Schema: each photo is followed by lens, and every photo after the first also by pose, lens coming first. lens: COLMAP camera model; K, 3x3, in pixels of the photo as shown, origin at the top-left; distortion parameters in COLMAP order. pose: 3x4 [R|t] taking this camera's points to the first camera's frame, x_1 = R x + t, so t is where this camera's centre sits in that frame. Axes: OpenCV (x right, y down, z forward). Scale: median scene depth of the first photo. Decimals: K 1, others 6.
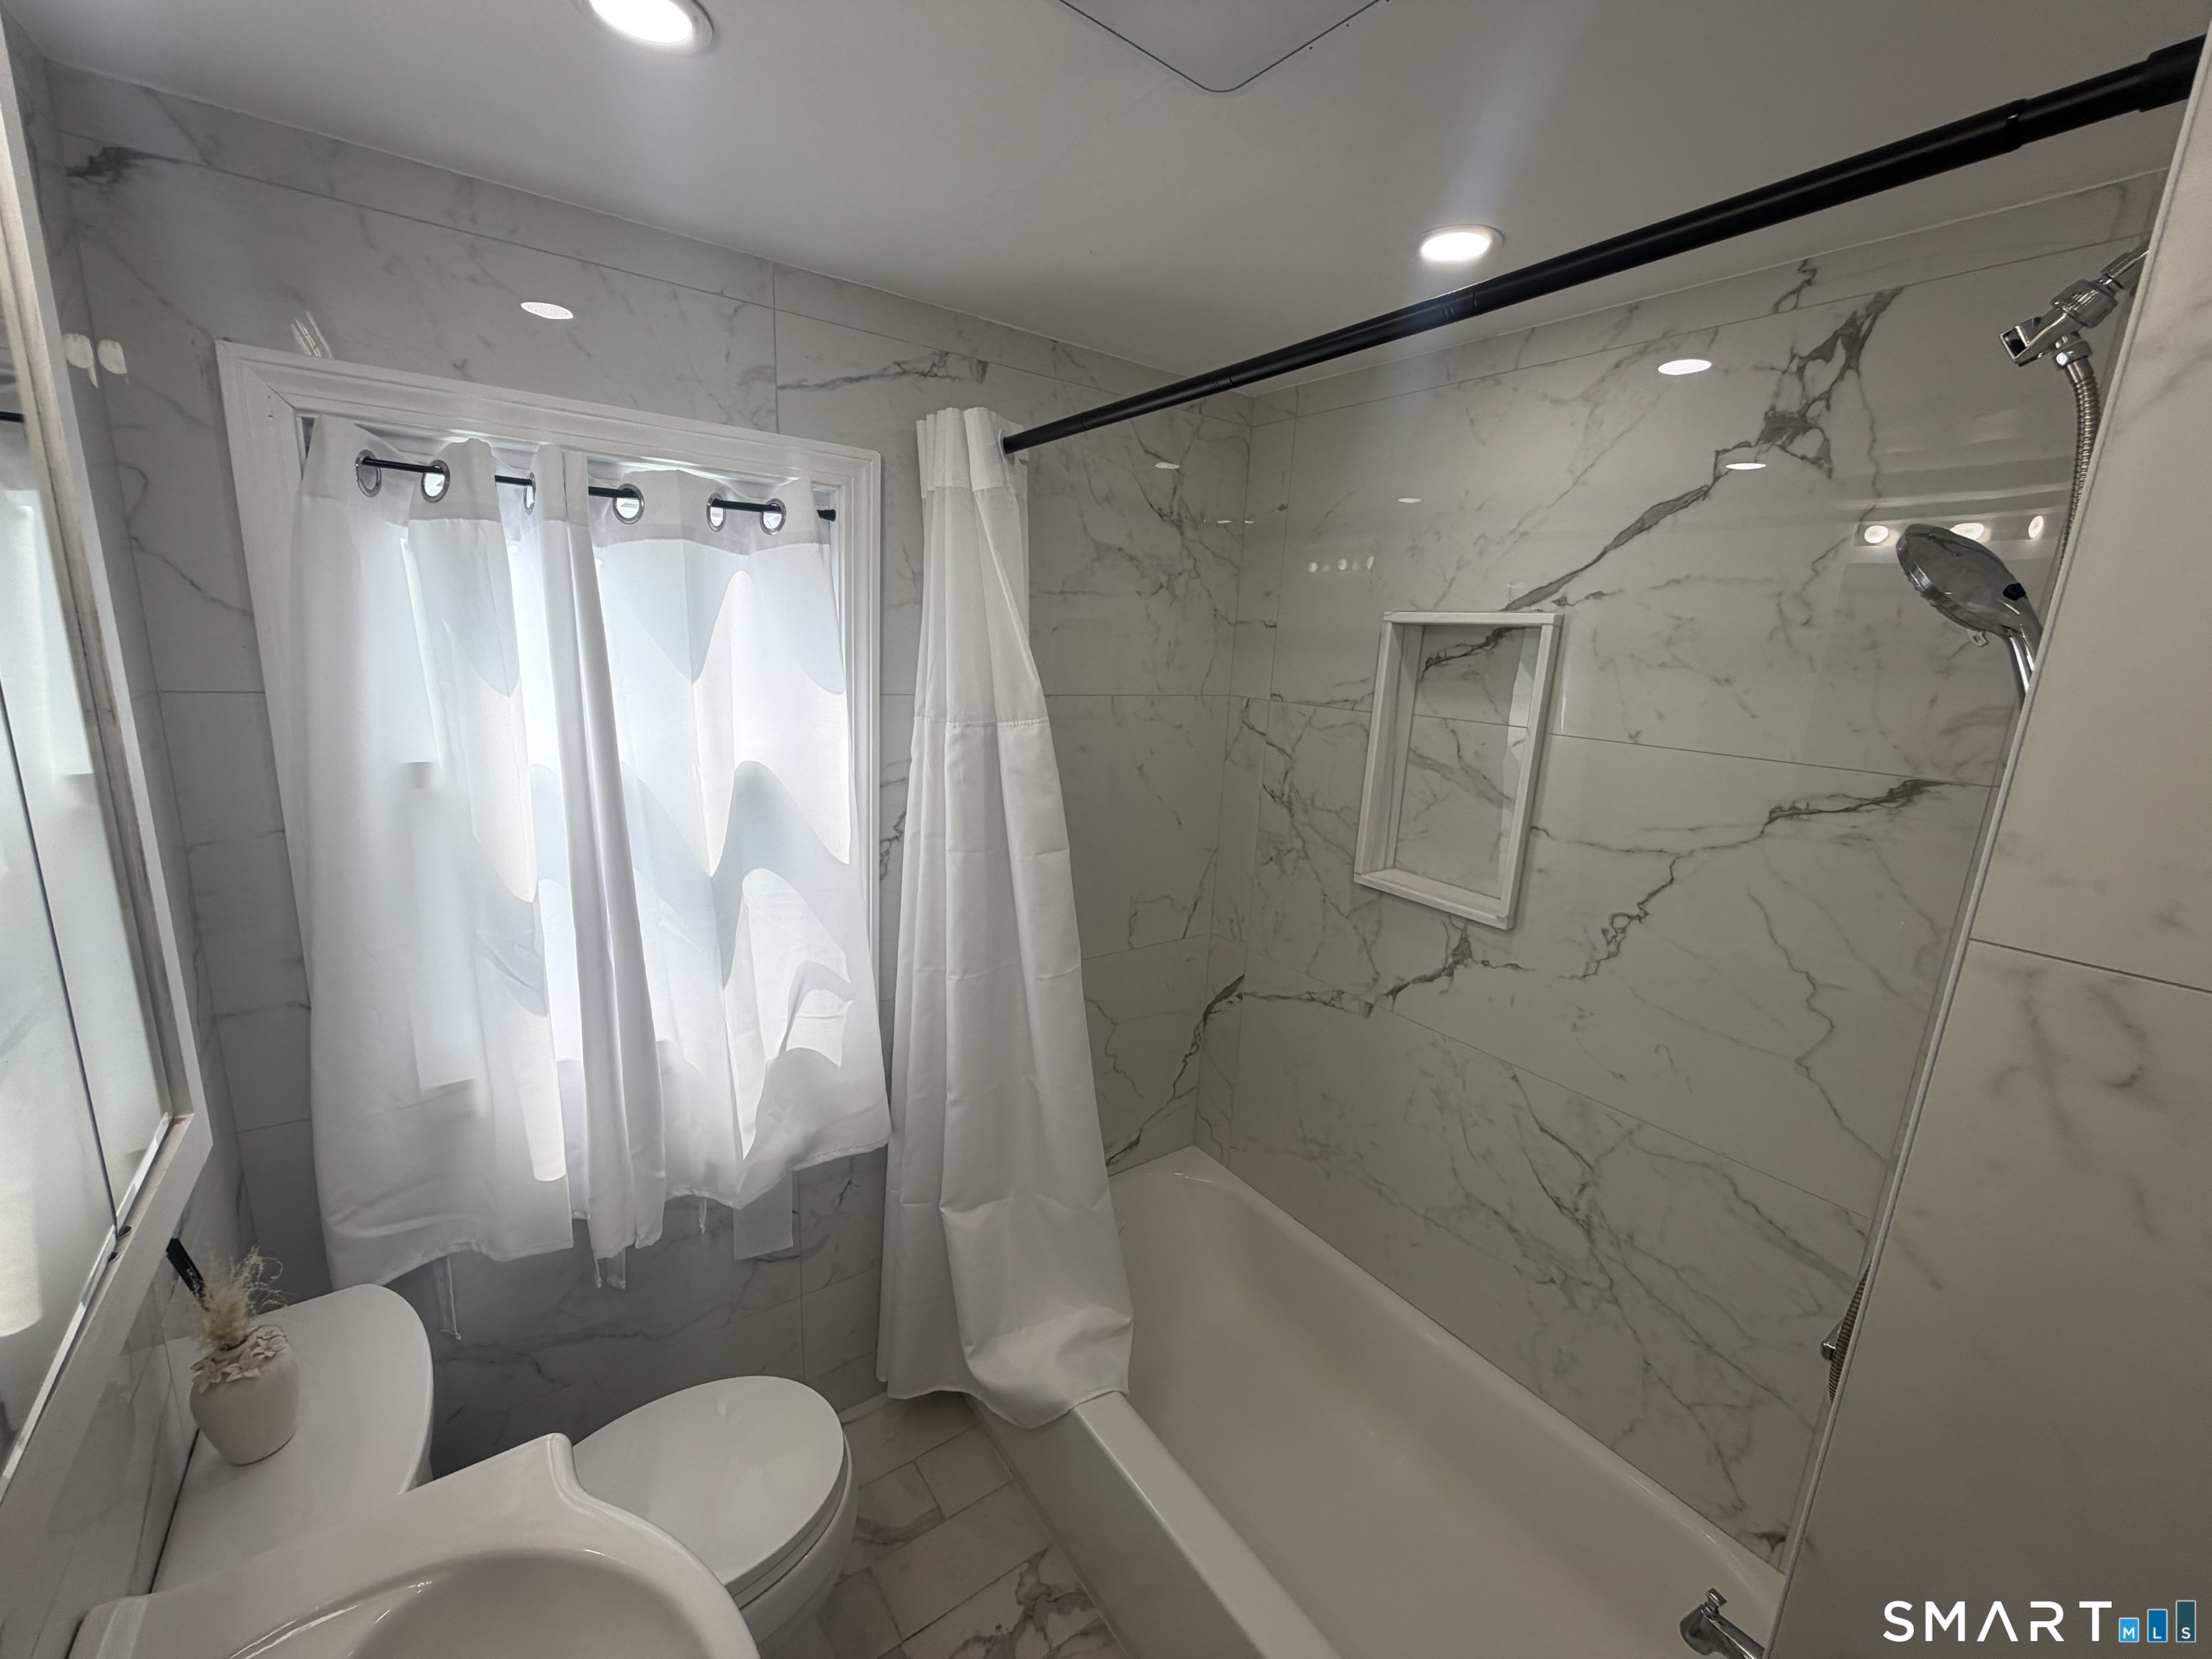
lens RADIAL K [[883.5, 0, 1109.7], [0, 883.5, 832.9], [0, 0, 1]] dist [0.000550, -0.000812]
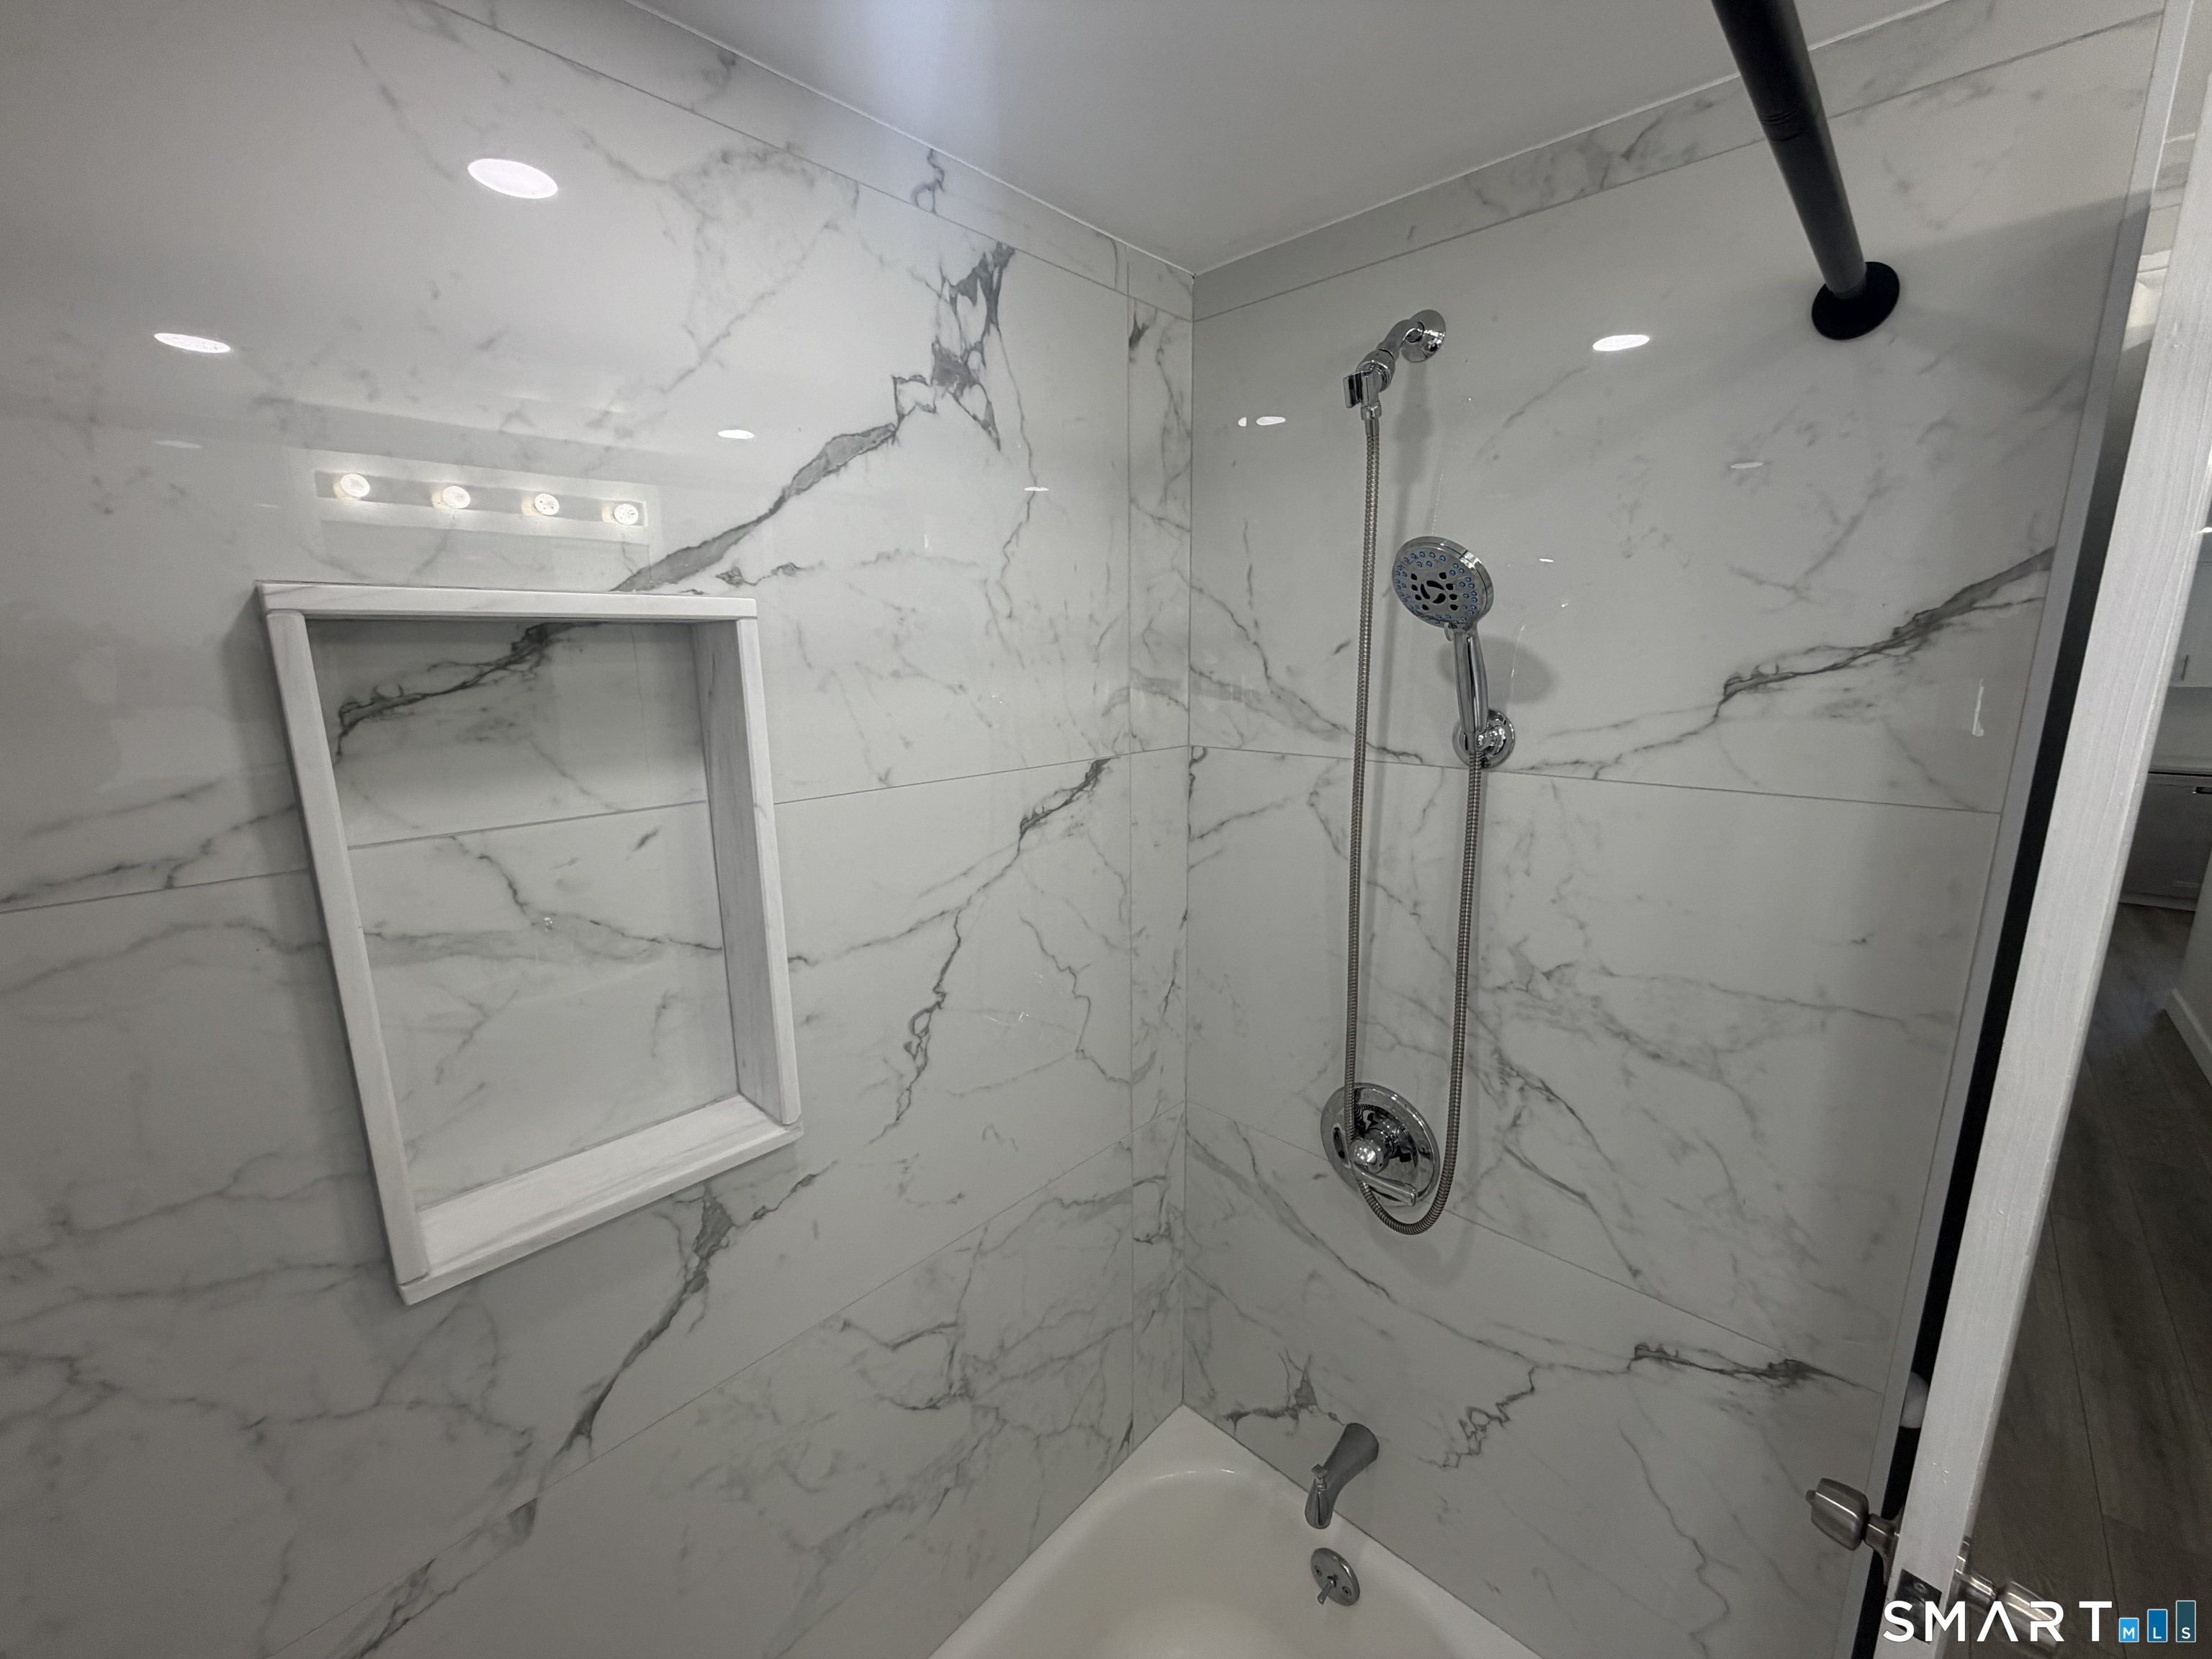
lens RADIAL K [[883.5, 0, 1100.8], [0, 883.5, 833.9], [0, 0, 1]] dist [0.000550, -0.000812]
pose [[-0.189035, -0.248526, 0.950000, -0.117181], [0.214534, 0.933620, 0.286930, -0.240330], [-0.958249, 0.258047, -0.123169, 0.967870]]
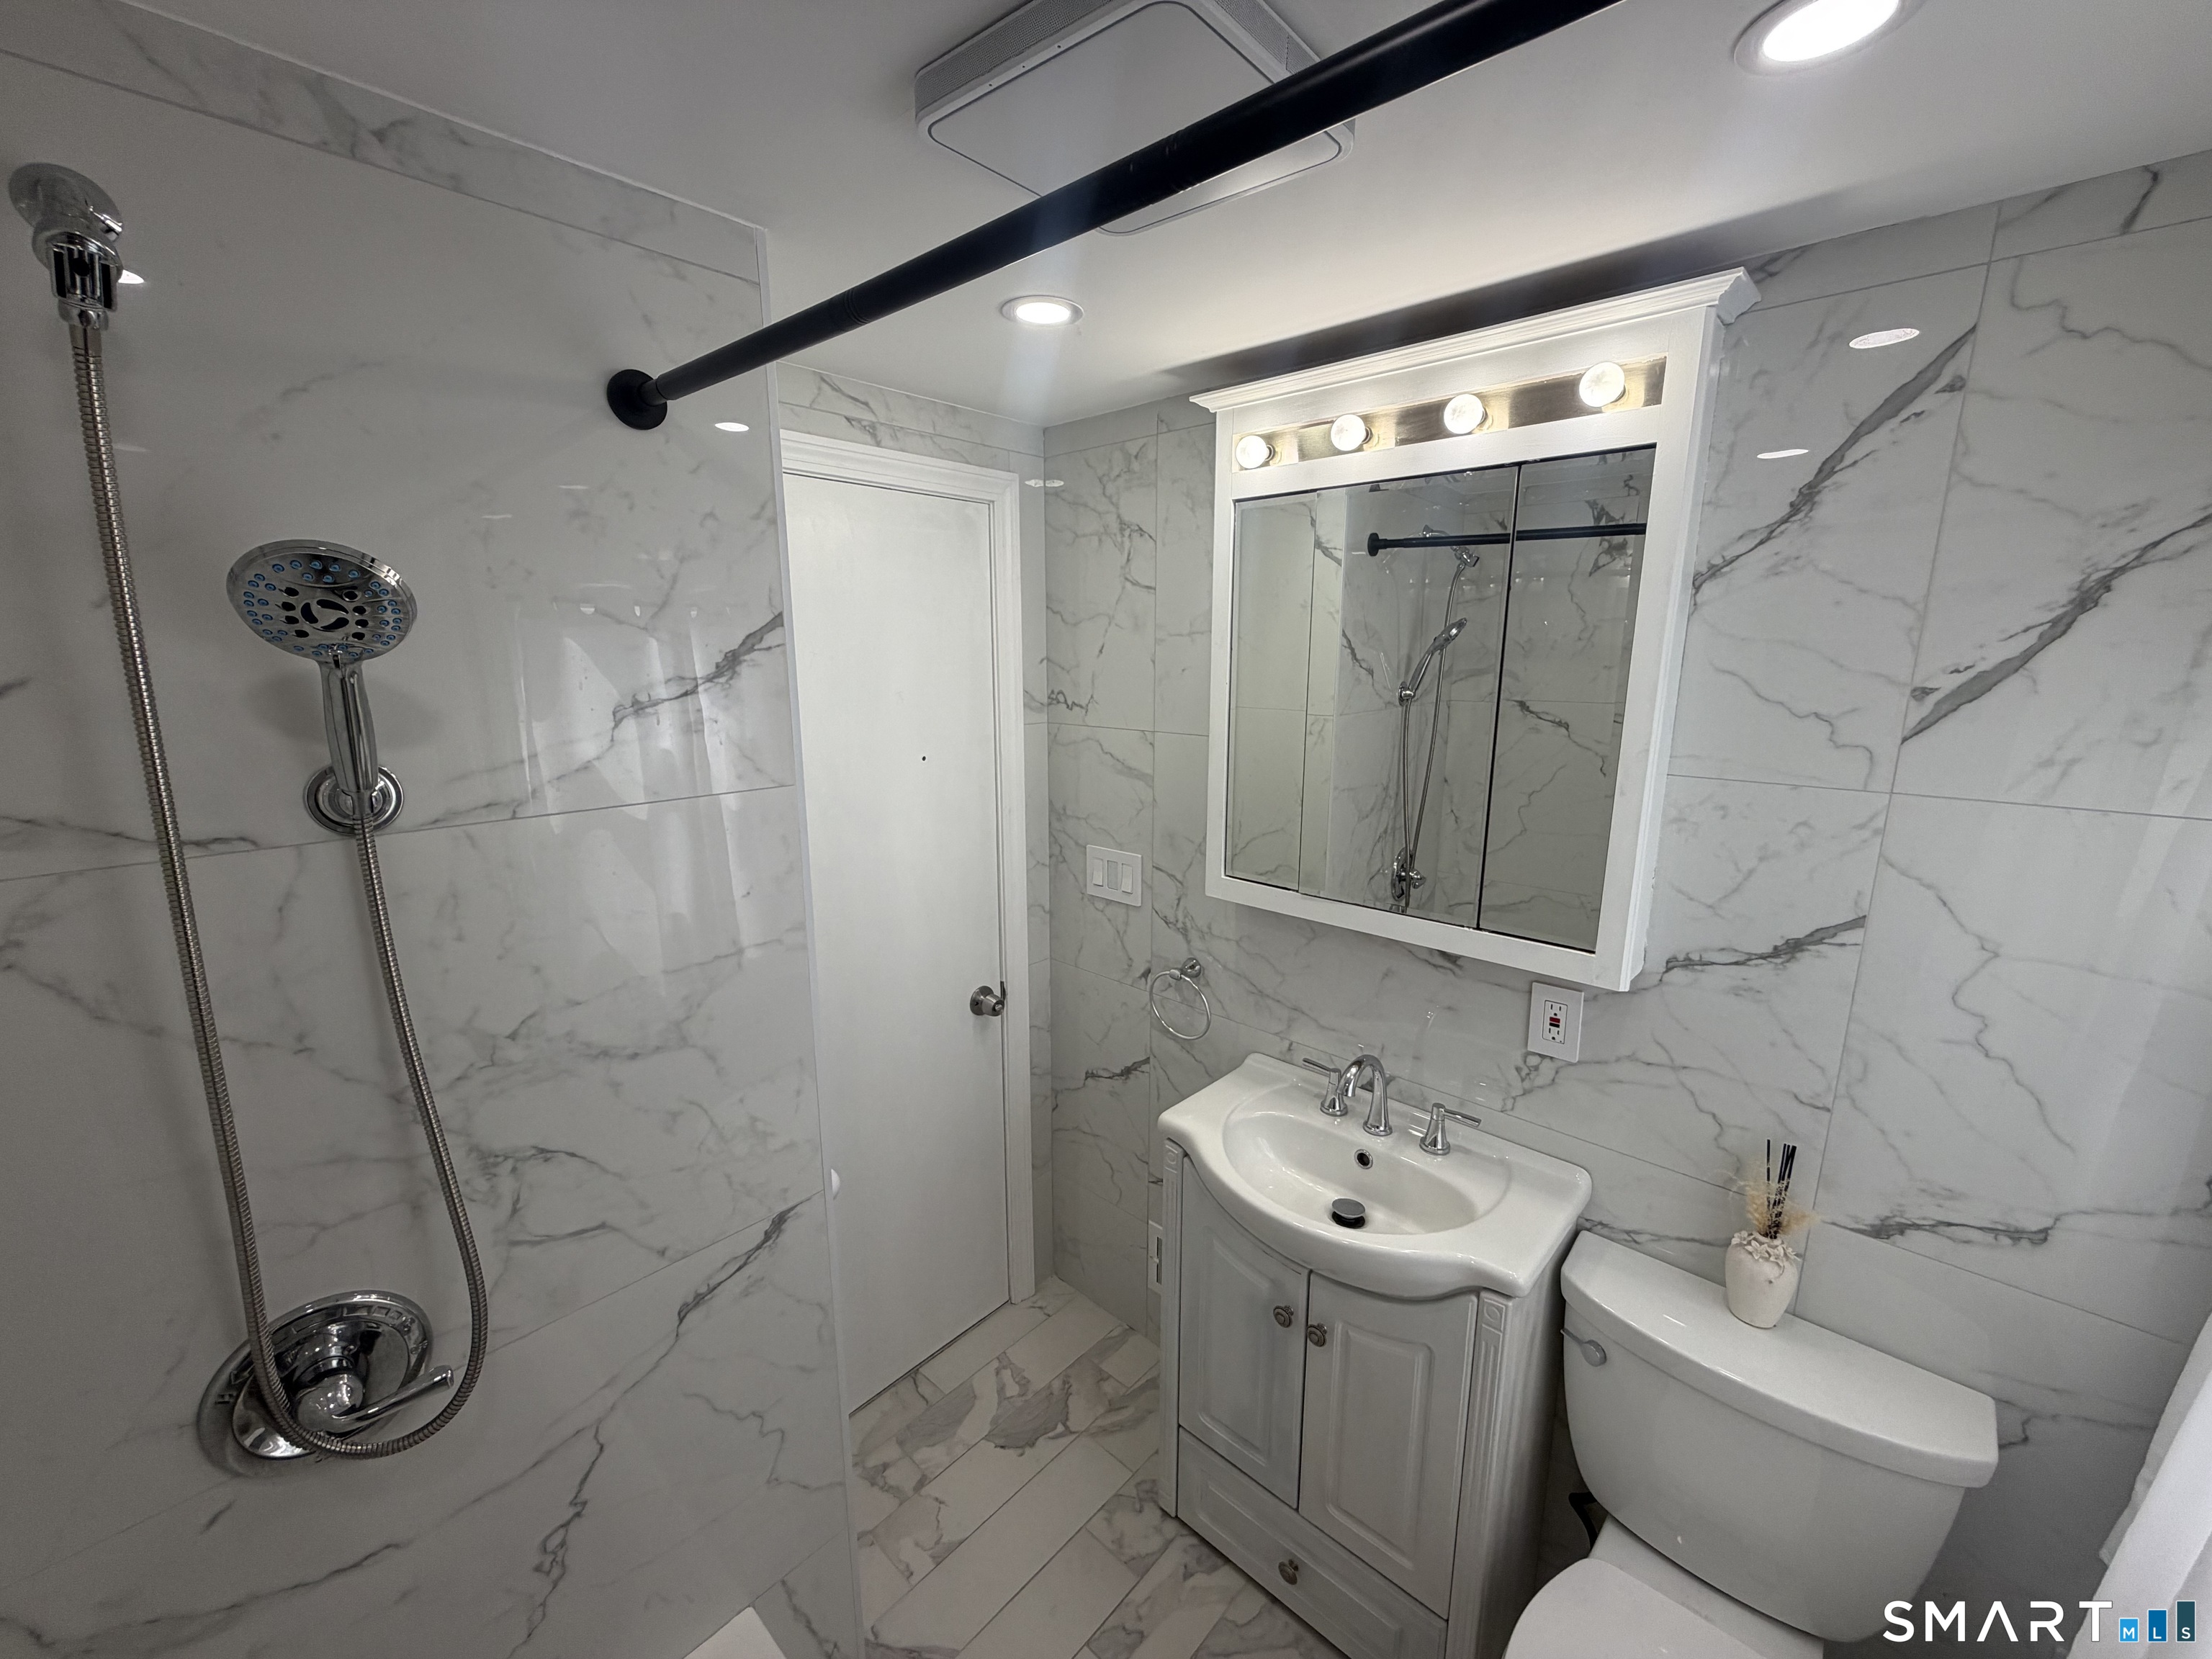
lens RADIAL K [[883.5, 0, 1106.4], [0, 883.5, 832.6], [0, 0, 1]] dist [0.000550, -0.000812]
pose [[-0.978962, -0.009570, -0.203819, 0.181736], [-0.092493, 0.911192, 0.401466, -0.294340], [0.181876, 0.411872, -0.892907, 1.173715]]
